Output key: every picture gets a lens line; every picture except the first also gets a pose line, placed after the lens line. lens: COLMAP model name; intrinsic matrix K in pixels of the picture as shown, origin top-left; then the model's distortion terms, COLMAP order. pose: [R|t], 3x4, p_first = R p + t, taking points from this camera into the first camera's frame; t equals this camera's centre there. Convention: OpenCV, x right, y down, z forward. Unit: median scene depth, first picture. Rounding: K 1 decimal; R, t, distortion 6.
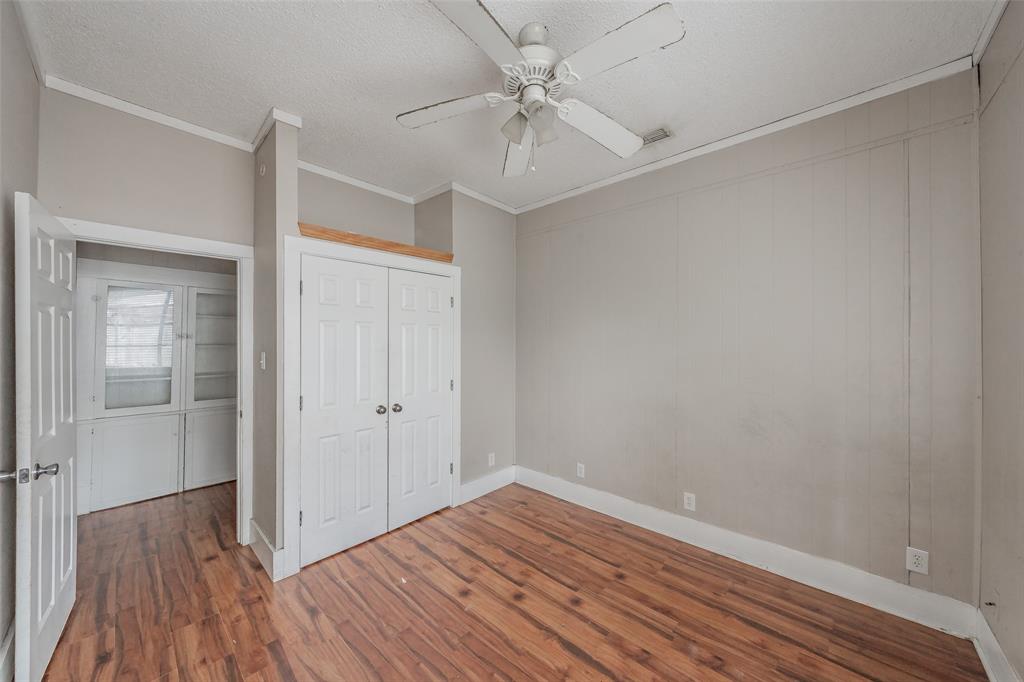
lens RADIAL K [[366.3, 0, 509.2], [0, 366.3, 340.1], [0, 0, 1]] dist [-0.001211, -0.000148]
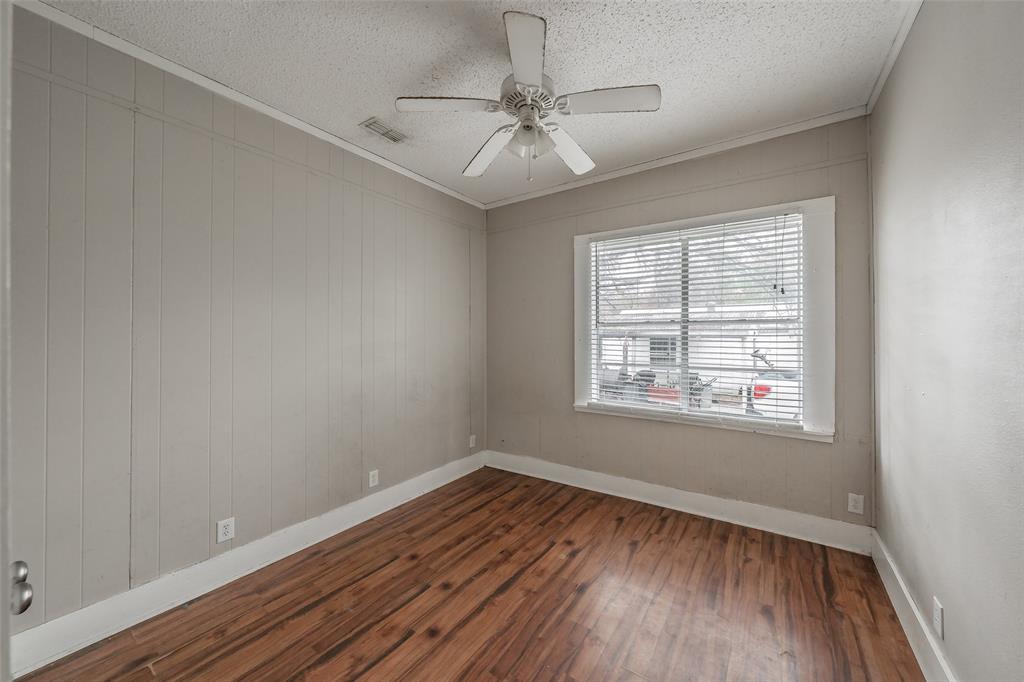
lens RADIAL K [[364.8, 0, 532.0], [0, 364.8, 337.3], [0, 0, 1]] dist [-0.002707, -0.000072]
pose [[-0.169436, 0.003592, 0.985535, -0.788313], [-0.000714, 0.999993, -0.003768, 0.033111], [-0.985541, -0.001342, -0.169432, 0.875118]]
